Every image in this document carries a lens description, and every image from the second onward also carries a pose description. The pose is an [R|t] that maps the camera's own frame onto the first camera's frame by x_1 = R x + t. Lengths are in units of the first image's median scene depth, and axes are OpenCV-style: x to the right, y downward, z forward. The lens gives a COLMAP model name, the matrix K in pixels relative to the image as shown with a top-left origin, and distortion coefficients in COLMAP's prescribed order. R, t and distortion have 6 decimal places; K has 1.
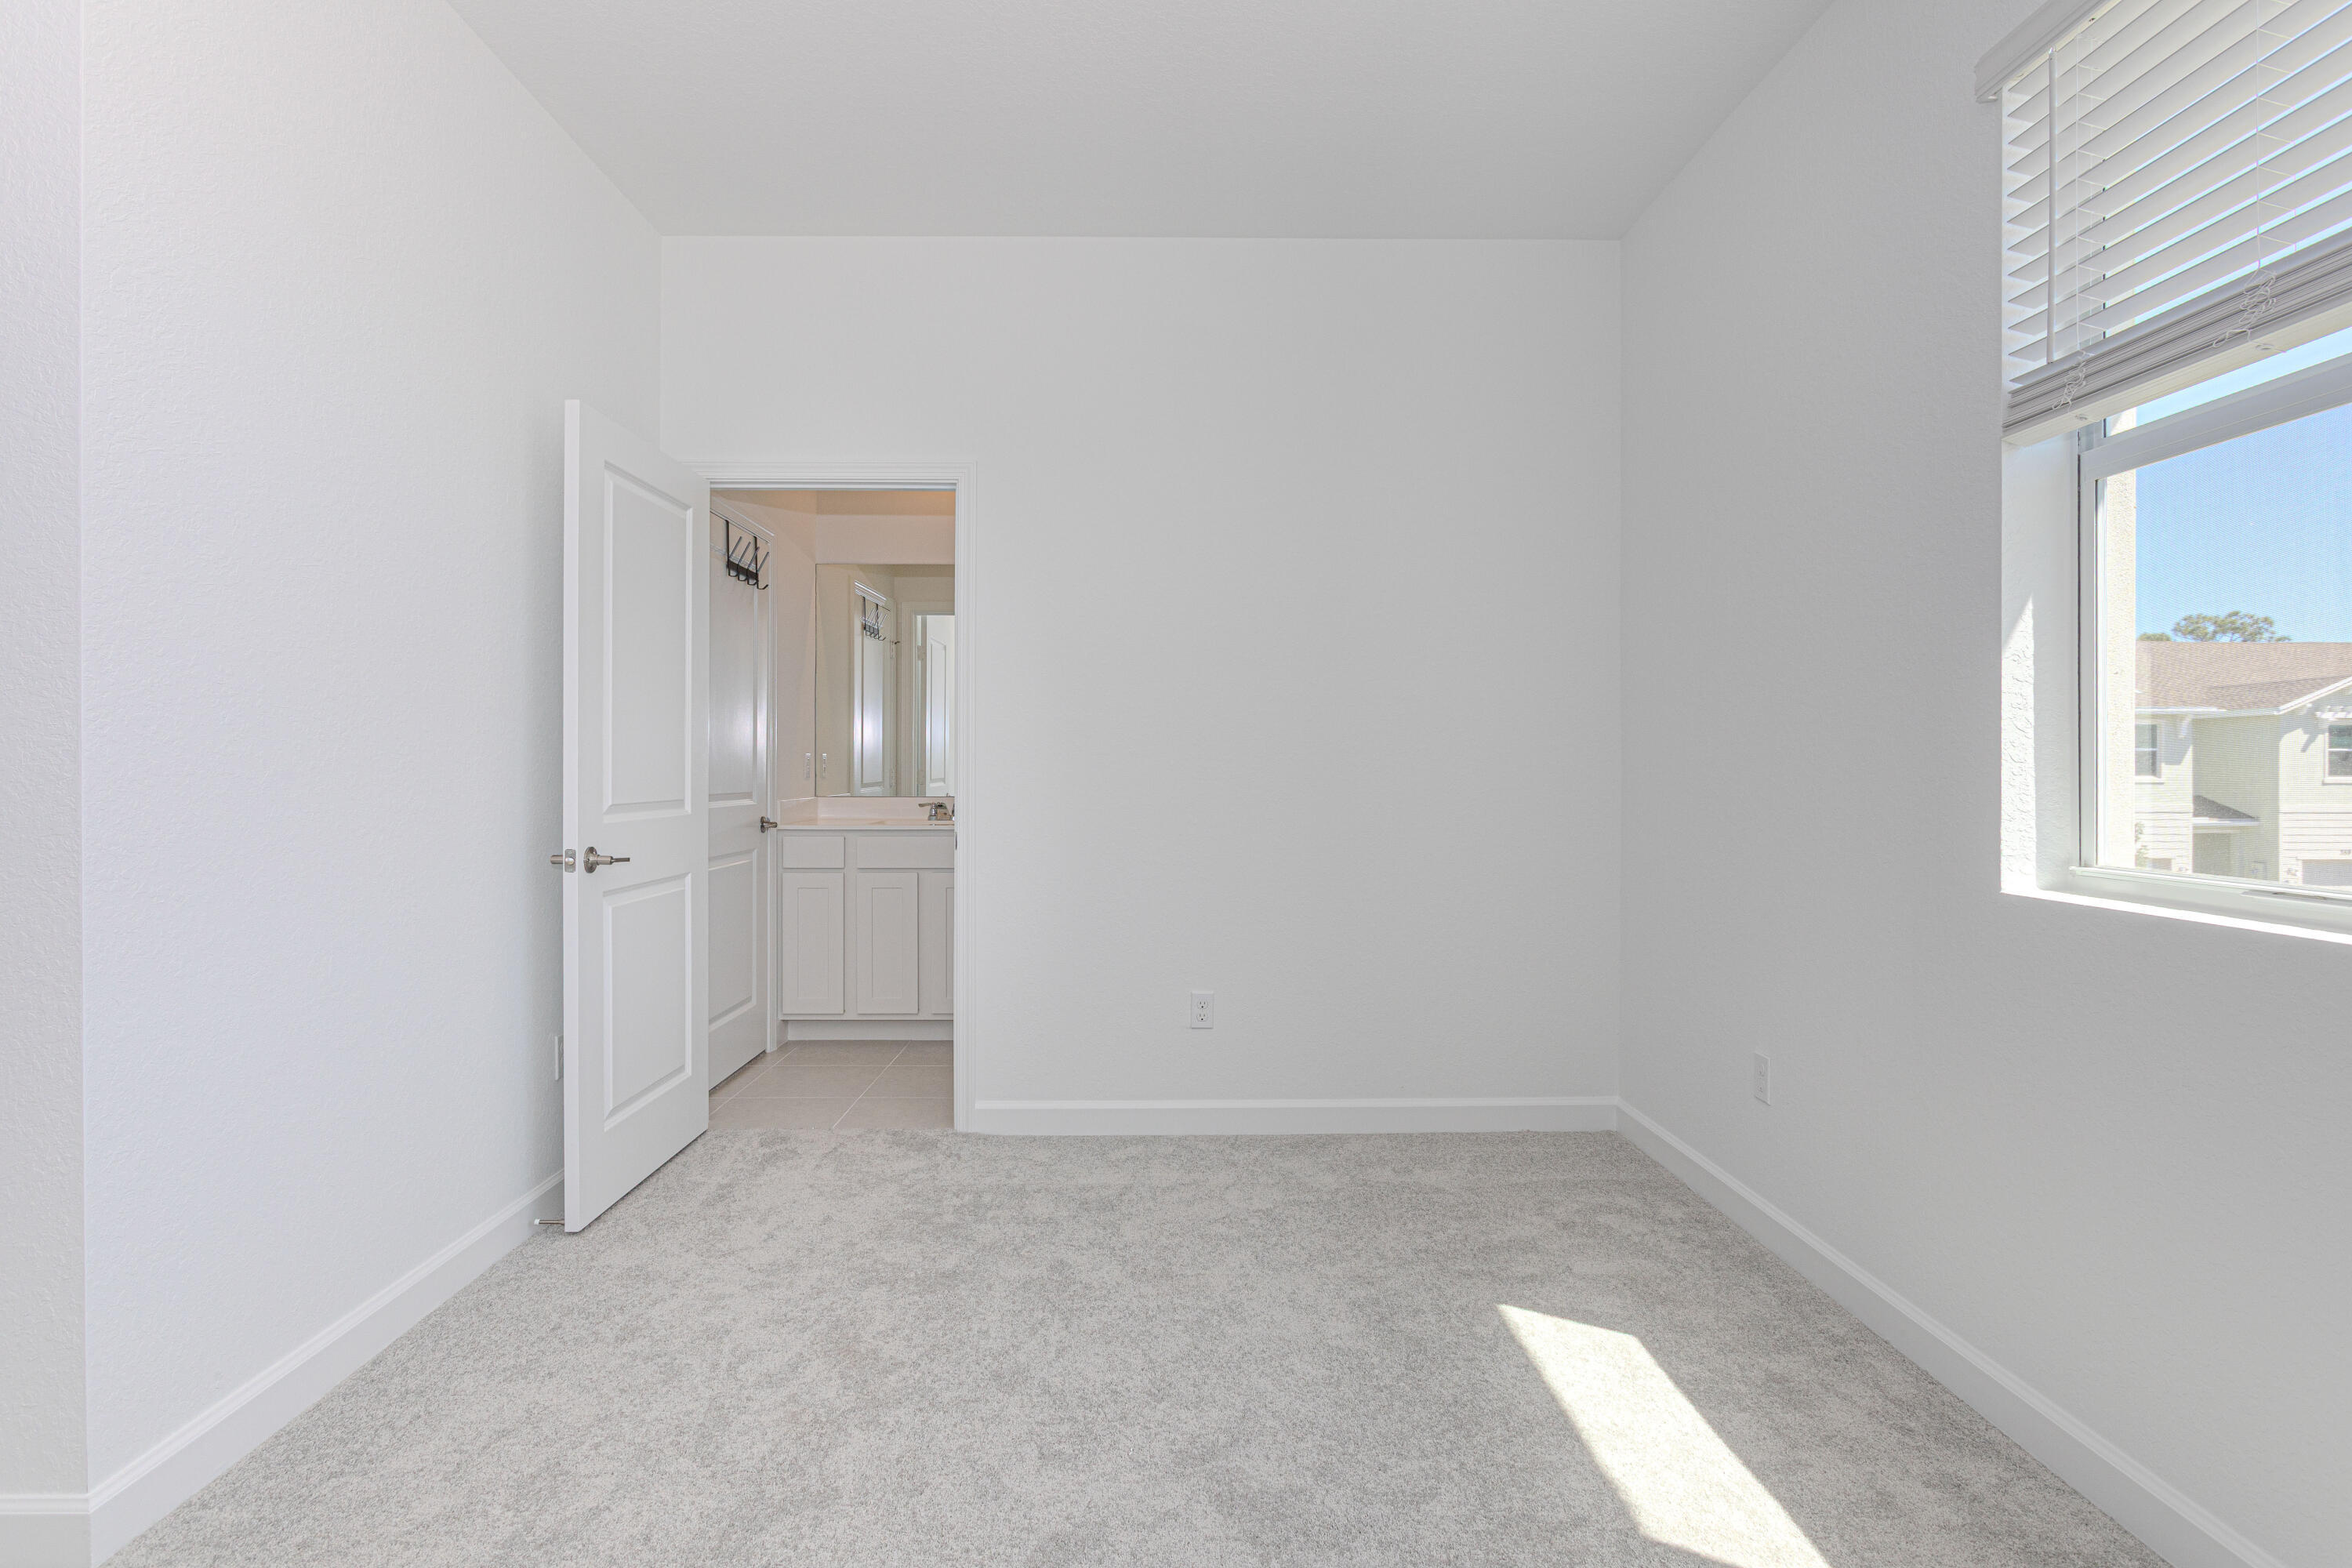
lens RADIAL K [[1175.2, 0, 1181.9], [0, 1175.2, 777.1], [0, 0, 1]] dist [-0.003366, 0.004244]
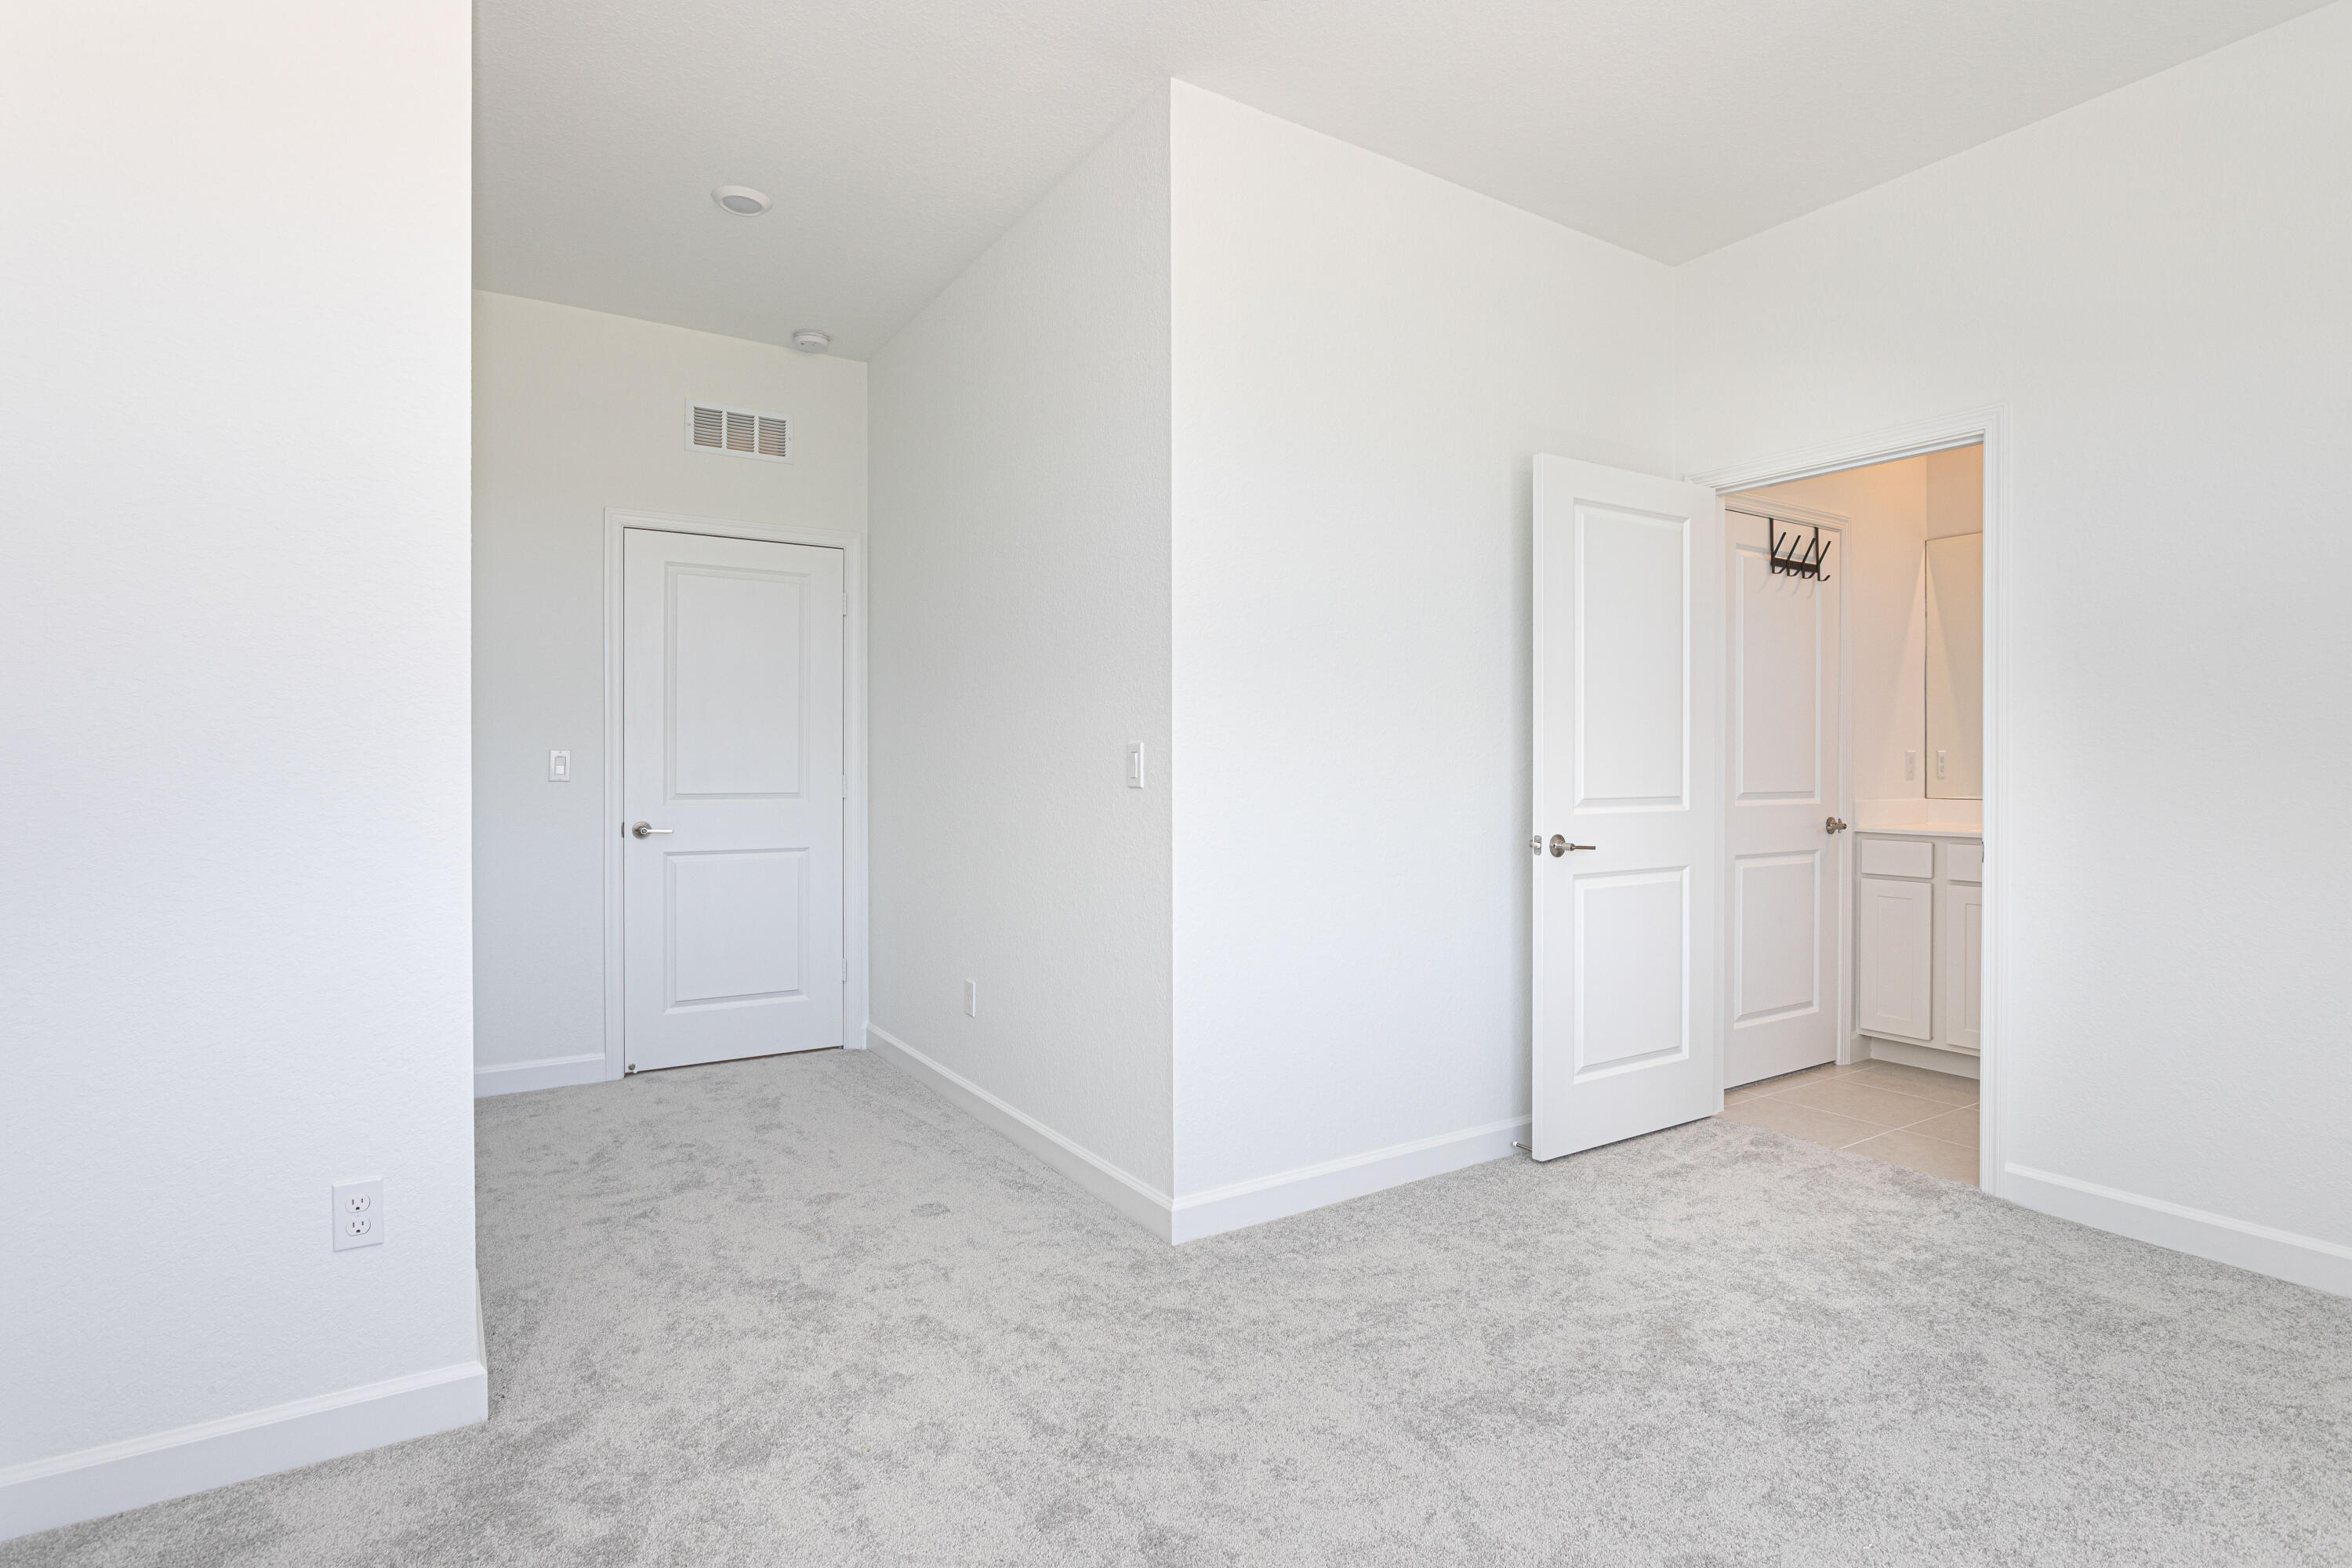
lens RADIAL K [[1175.2, 0, 1173.2], [0, 1175.2, 769.6], [0, 0, 1]] dist [-0.003366, 0.004244]
pose [[0.529335, -0.000755, -0.848412, 0.284306], [-0.003926, 0.999987, -0.003339, 0.000648], [0.848404, 0.005098, 0.529325, 0.063376]]
